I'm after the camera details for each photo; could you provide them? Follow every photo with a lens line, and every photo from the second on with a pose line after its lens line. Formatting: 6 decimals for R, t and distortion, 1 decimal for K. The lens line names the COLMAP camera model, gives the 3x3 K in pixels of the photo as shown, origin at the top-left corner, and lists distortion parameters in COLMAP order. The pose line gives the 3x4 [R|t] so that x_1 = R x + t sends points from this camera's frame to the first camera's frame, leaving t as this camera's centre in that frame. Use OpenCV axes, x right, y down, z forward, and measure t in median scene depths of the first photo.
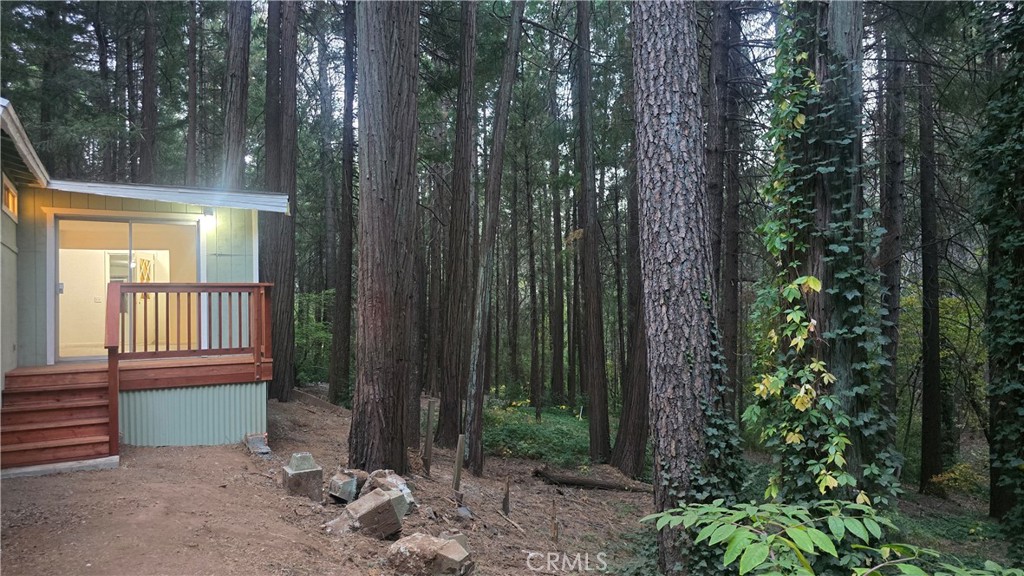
lens RADIAL K [[684.4, 0, 512.0], [0, 684.4, 289.3], [0, 0, 1]] dist [0.048240, -0.041908]
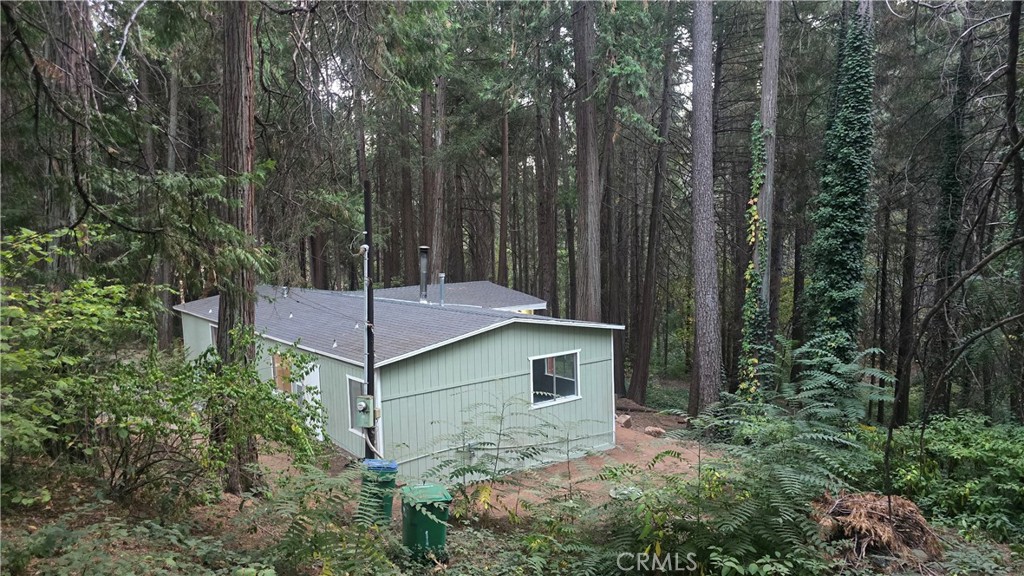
lens RADIAL K [[684.4, 0, 511.8], [0, 684.4, 288.0], [0, 0, 1]] dist [0.048240, -0.041908]
pose [[0.988720, -0.017966, 0.148694, -1.464233], [0.001959, 0.994246, 0.107103, -0.813294], [-0.149763, -0.105603, 0.983066, -2.523058]]
